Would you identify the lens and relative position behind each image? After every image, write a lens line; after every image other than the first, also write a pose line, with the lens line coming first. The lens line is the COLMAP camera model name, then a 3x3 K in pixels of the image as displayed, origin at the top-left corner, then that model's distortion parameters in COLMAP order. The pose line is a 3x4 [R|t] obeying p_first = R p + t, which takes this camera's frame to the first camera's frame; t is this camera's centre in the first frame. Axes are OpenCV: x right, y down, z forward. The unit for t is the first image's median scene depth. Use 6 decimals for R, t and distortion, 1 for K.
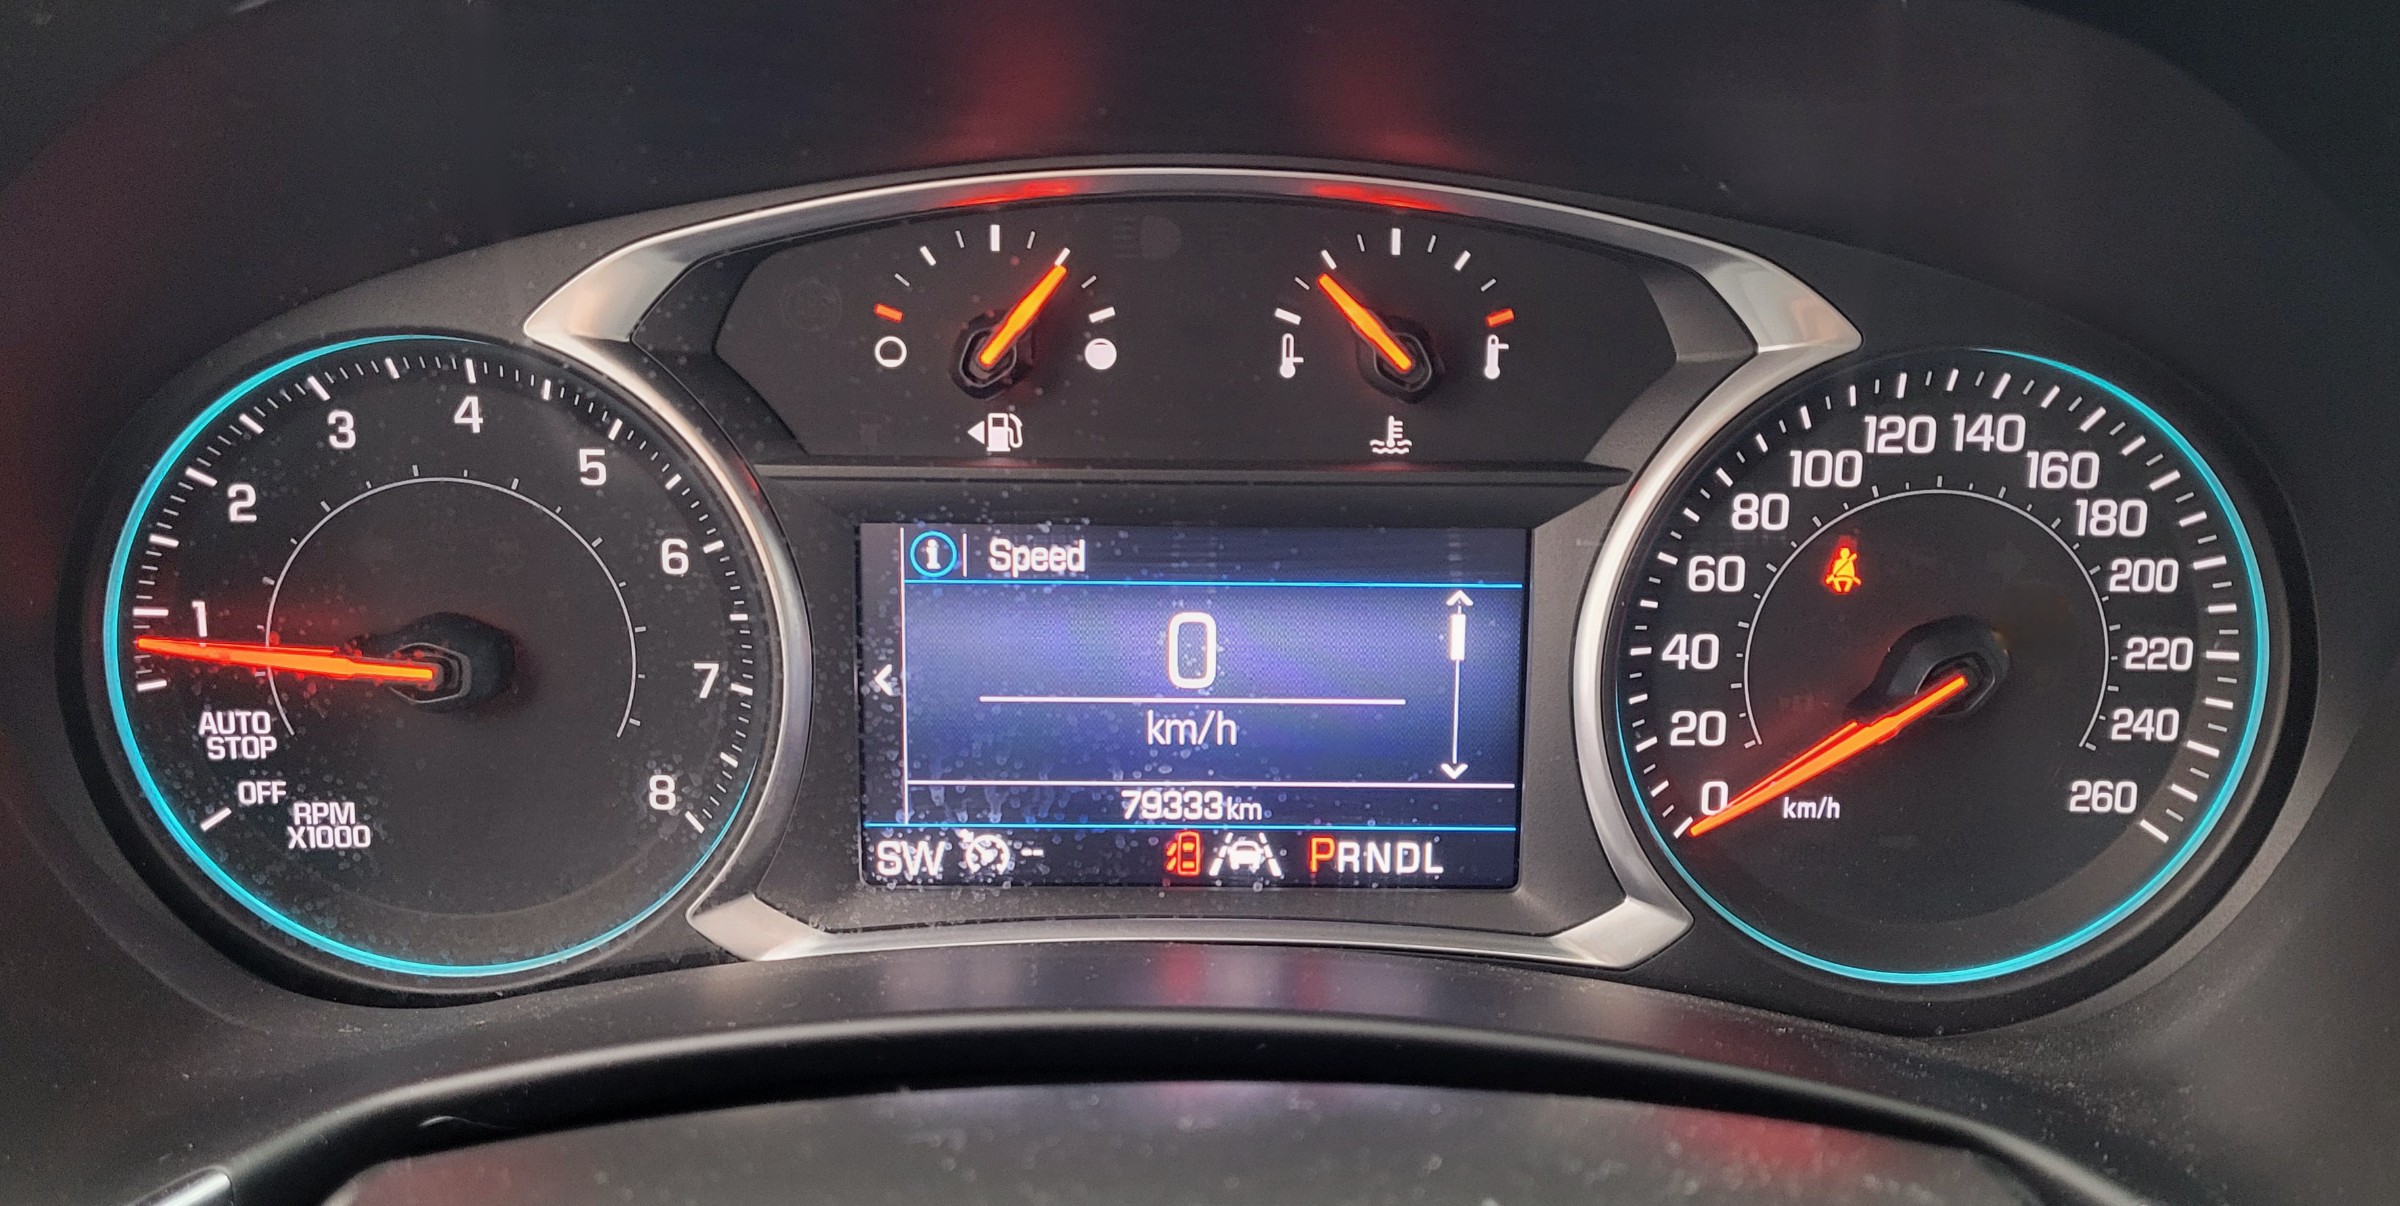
lens RADIAL K [[1750.4, 0, 1193.5], [0, 1750.4, 610.3], [0, 0, 1]] dist [0.022846, 0.001110]
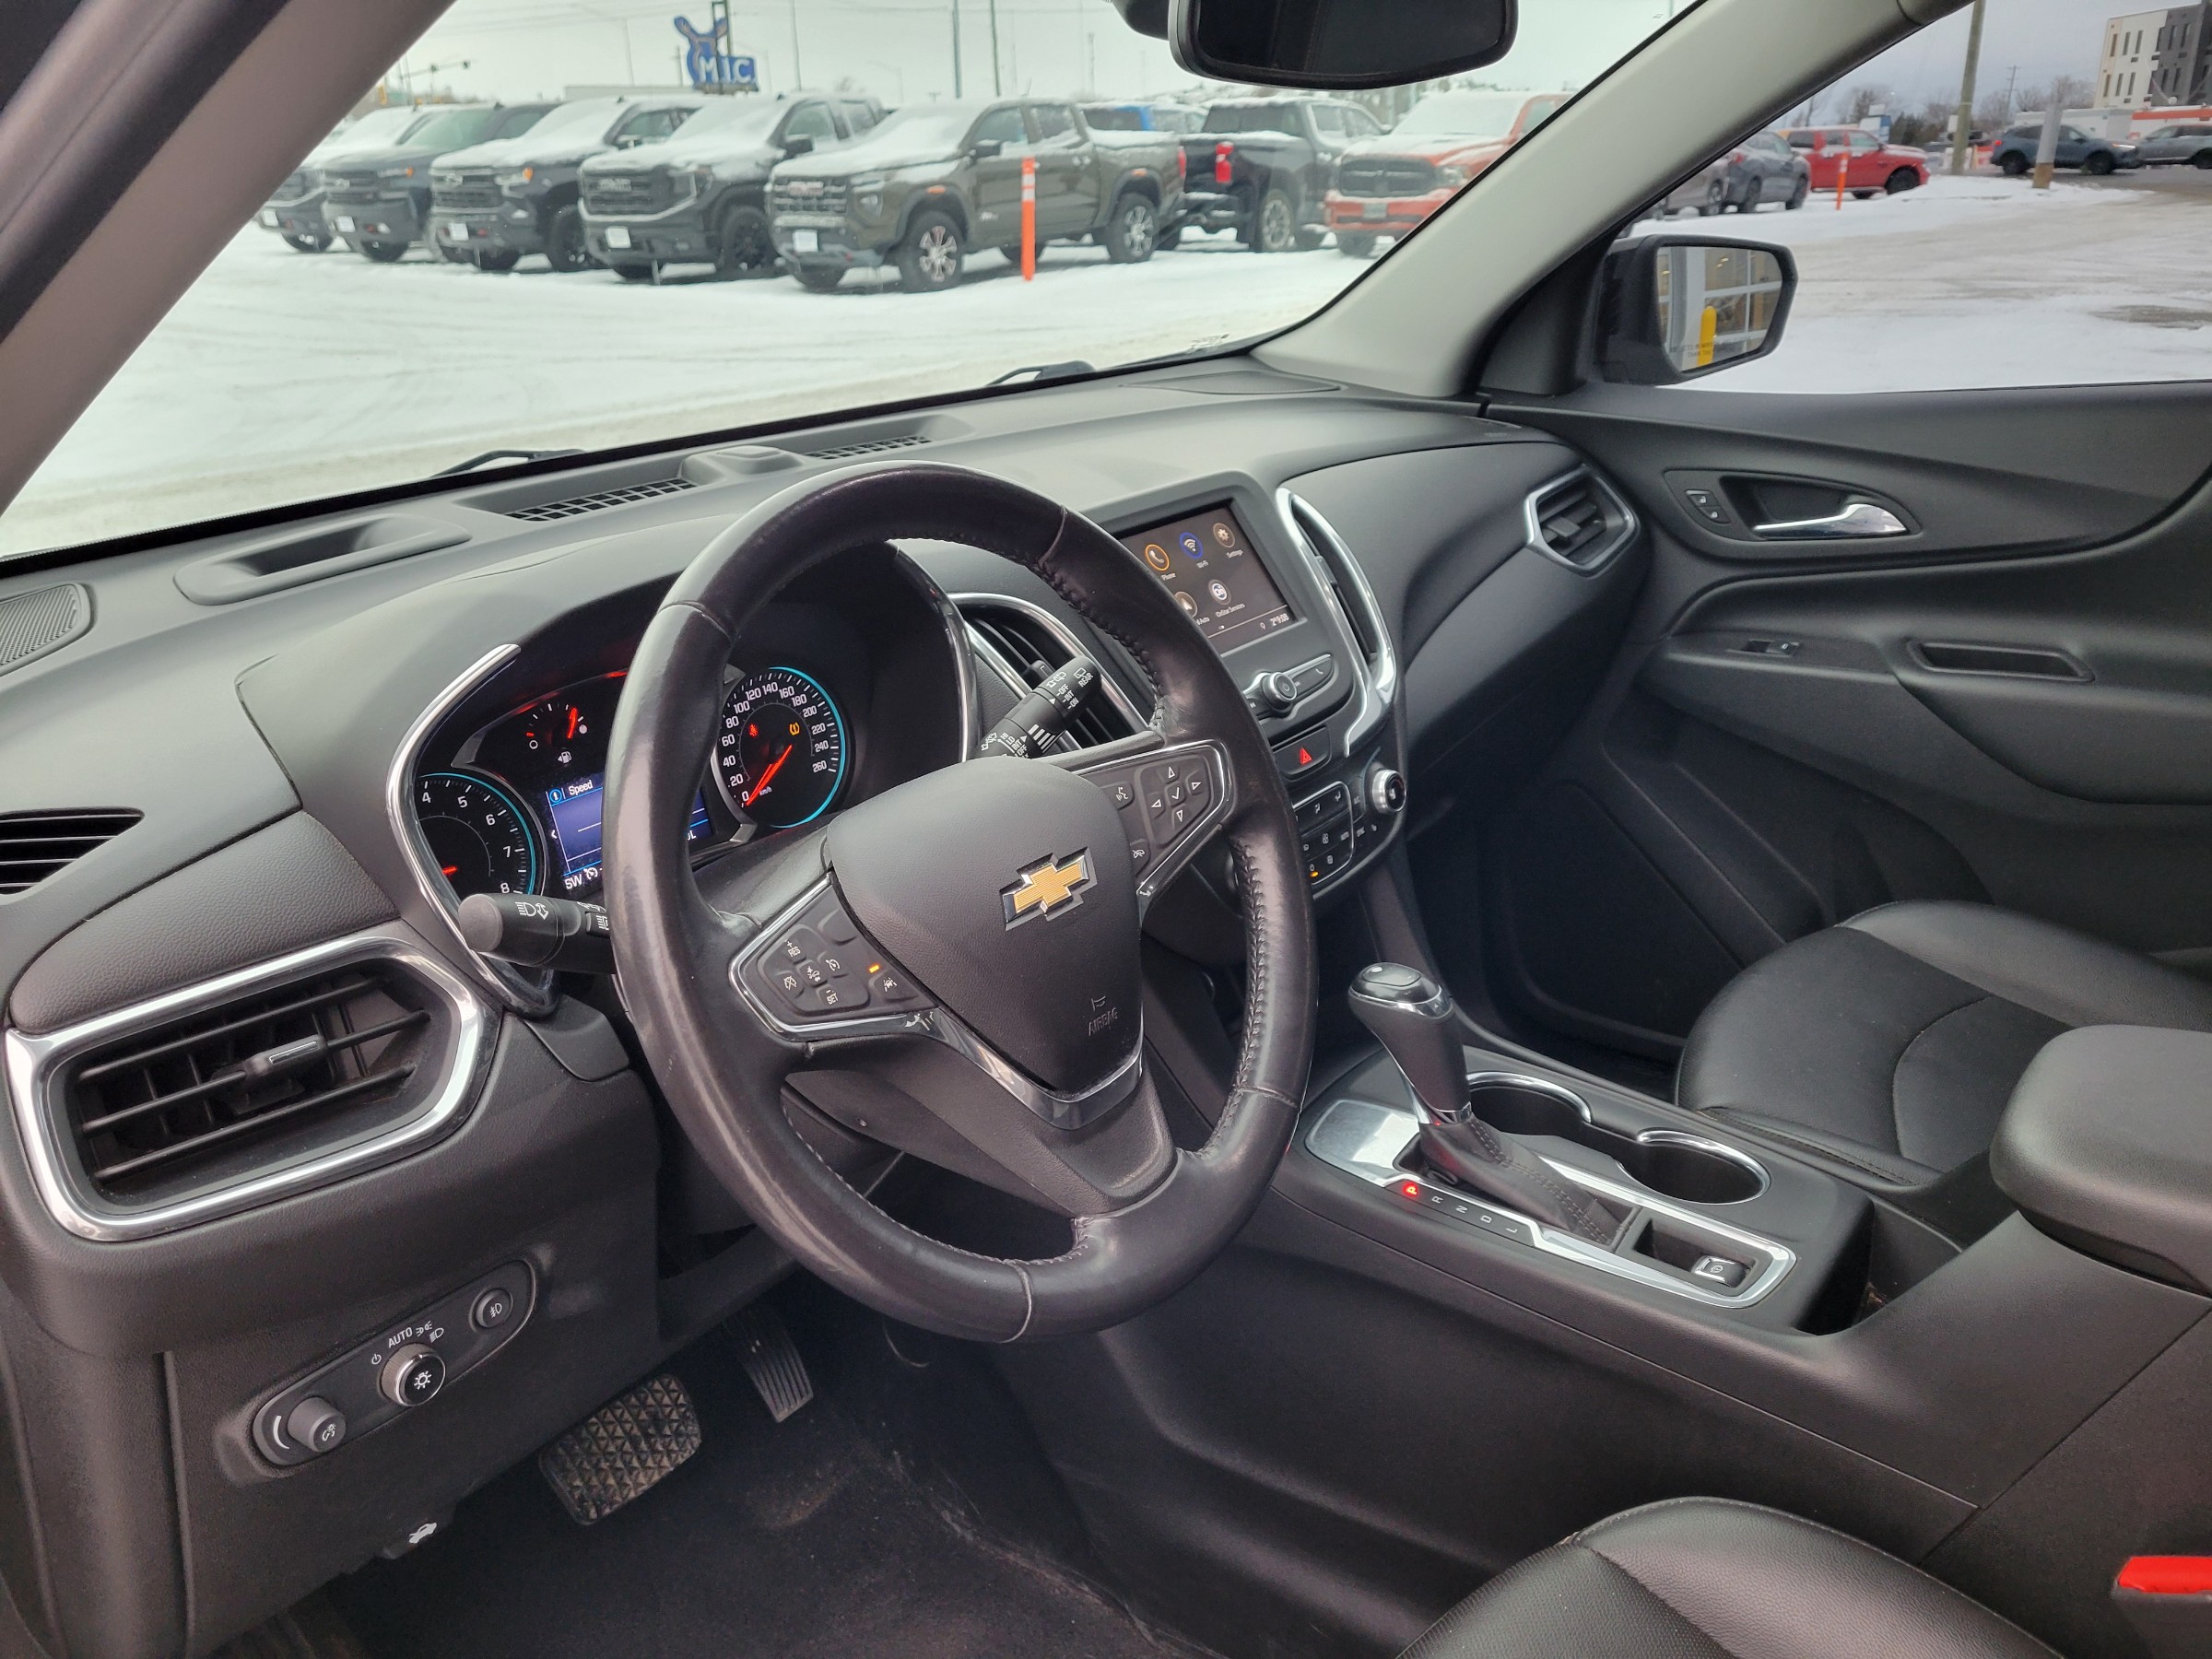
lens RADIAL K [[1702.9, 0, 1111.8], [0, 1702.9, 832.0], [0, 0, 1]] dist [0.056383, -0.000795]
pose [[0.622014, -0.320304, 0.714495, -1.959651], [0.330506, 0.934631, 0.131263, -0.047008], [-0.709834, 0.154498, 0.687216, -2.193910]]
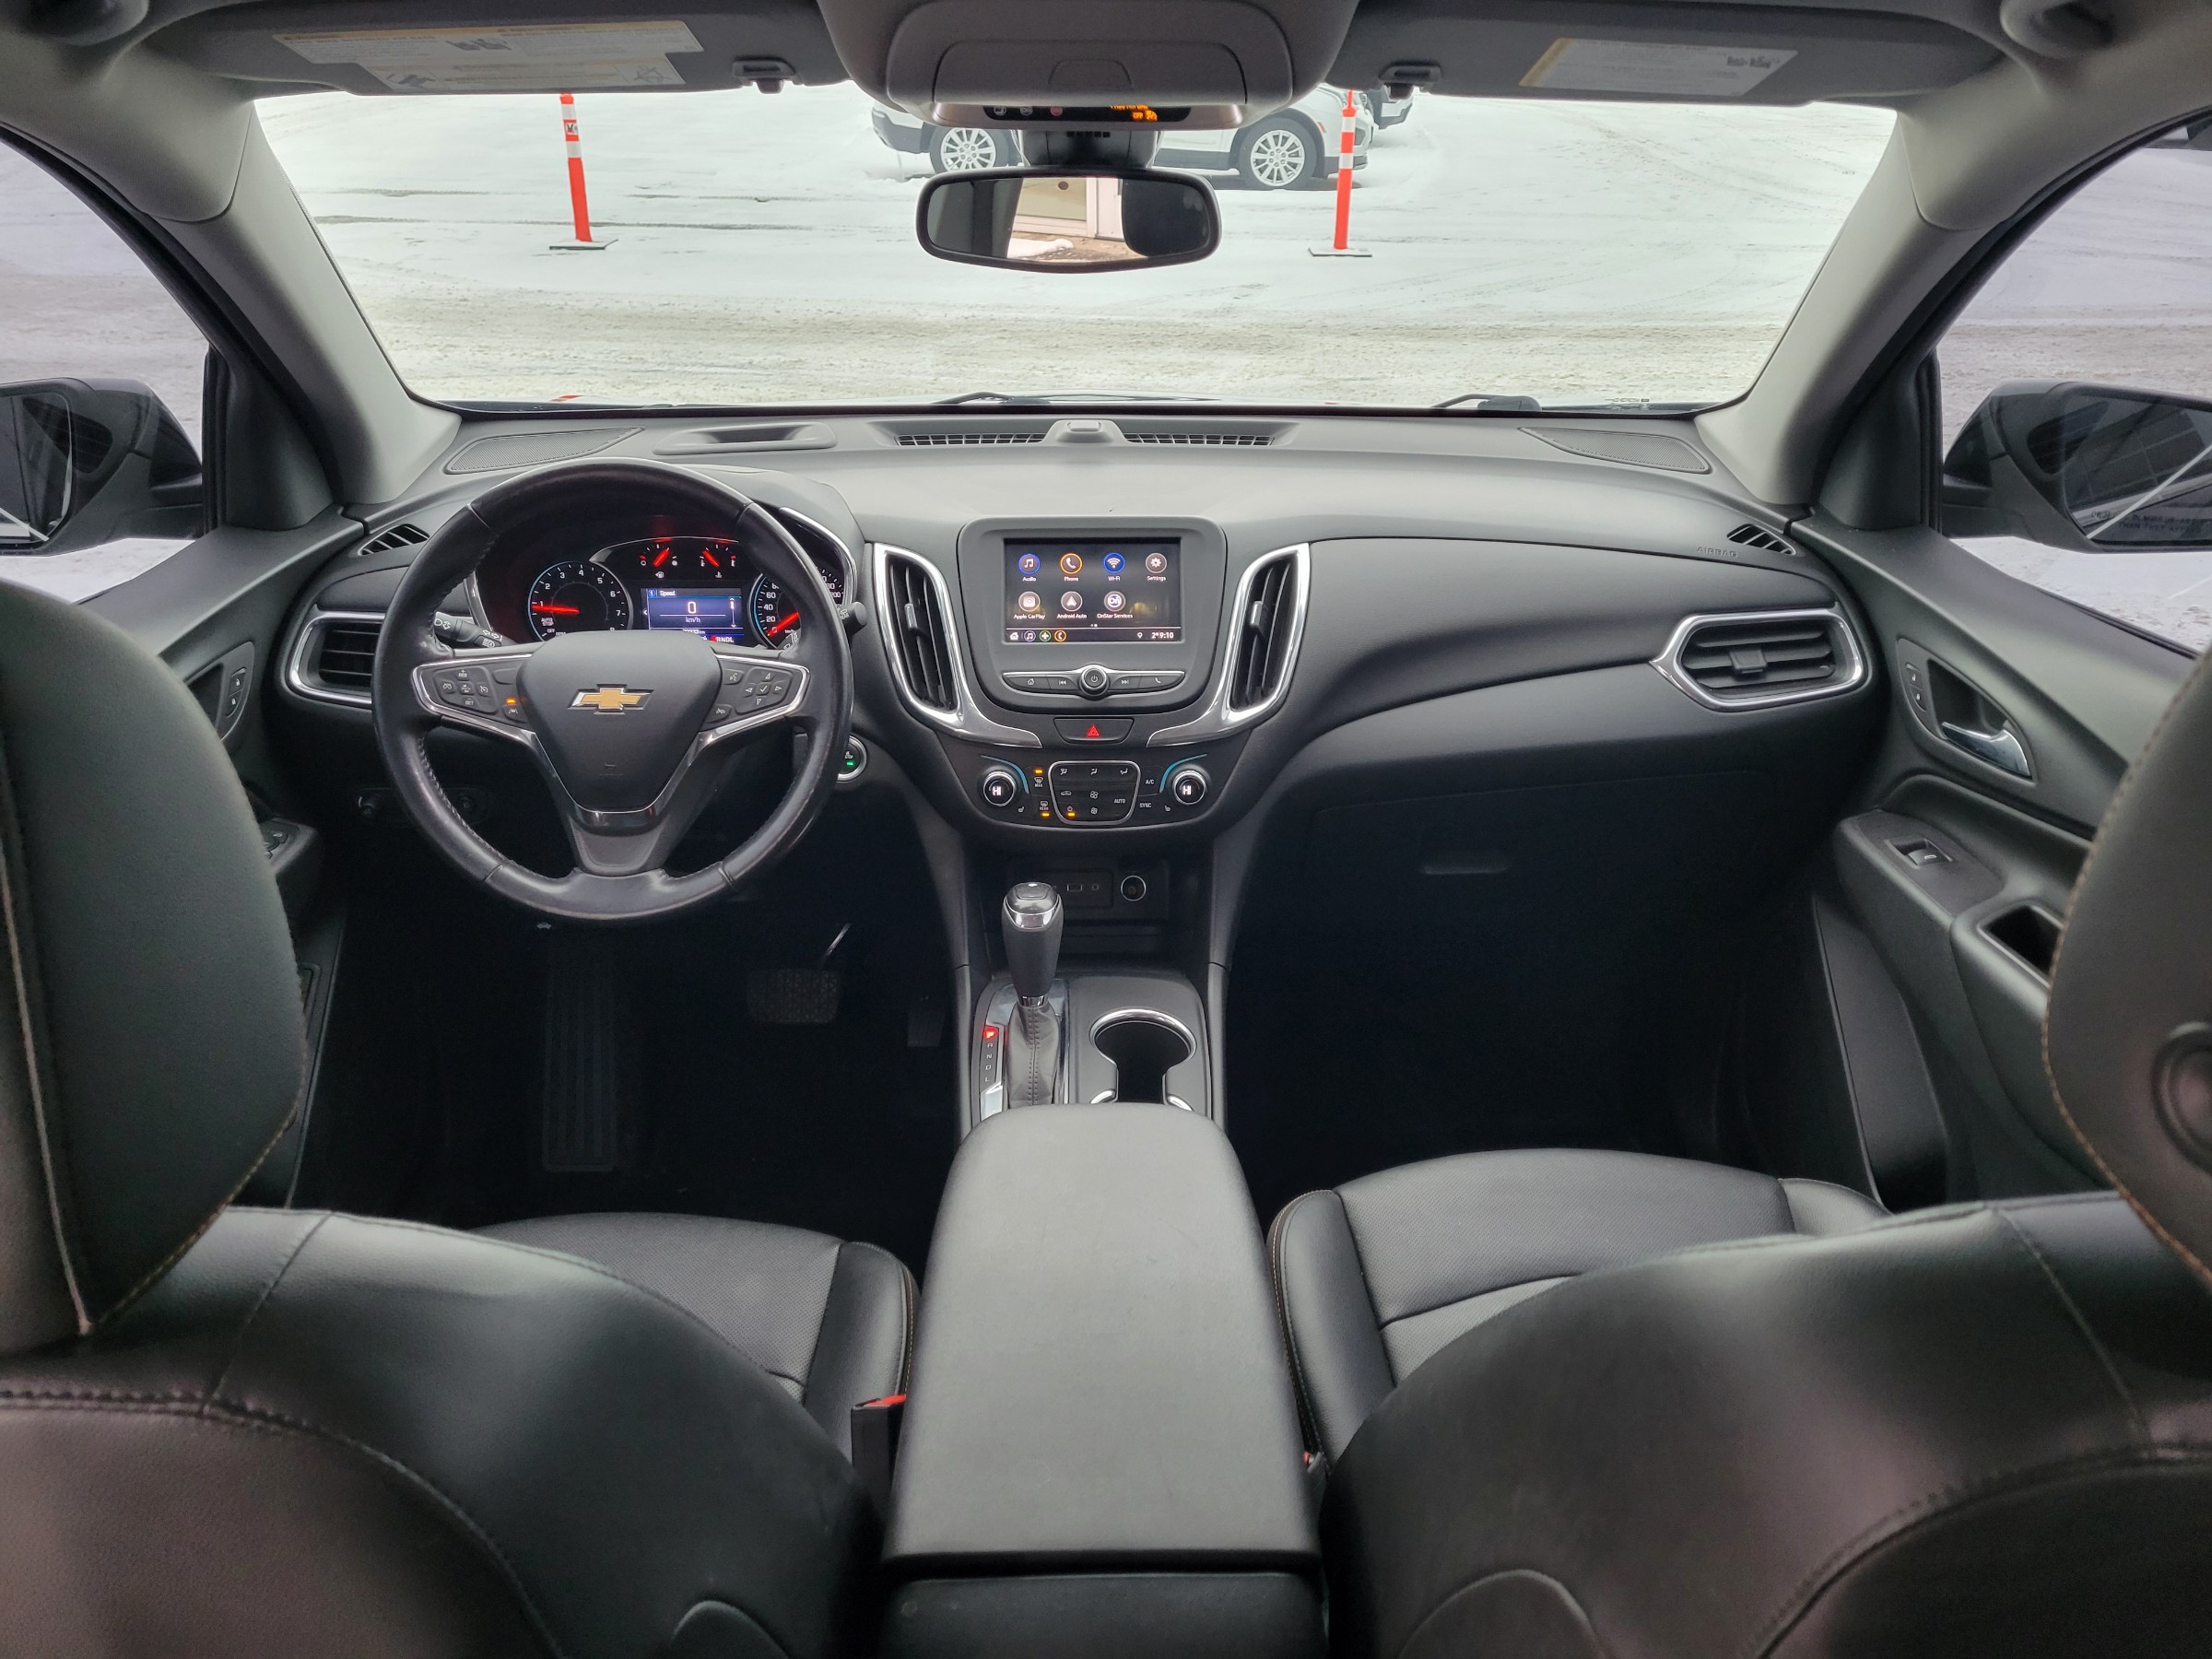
lens RADIAL K [[1702.9, 0, 1120.9], [0, 1702.9, 827.4], [0, 0, 1]] dist [0.056383, -0.000795]
pose [[0.999925, -0.012194, -0.001425, 1.633578], [0.012260, 0.997916, 0.063346, 0.466575], [0.000650, -0.063359, 0.997991, -5.552195]]
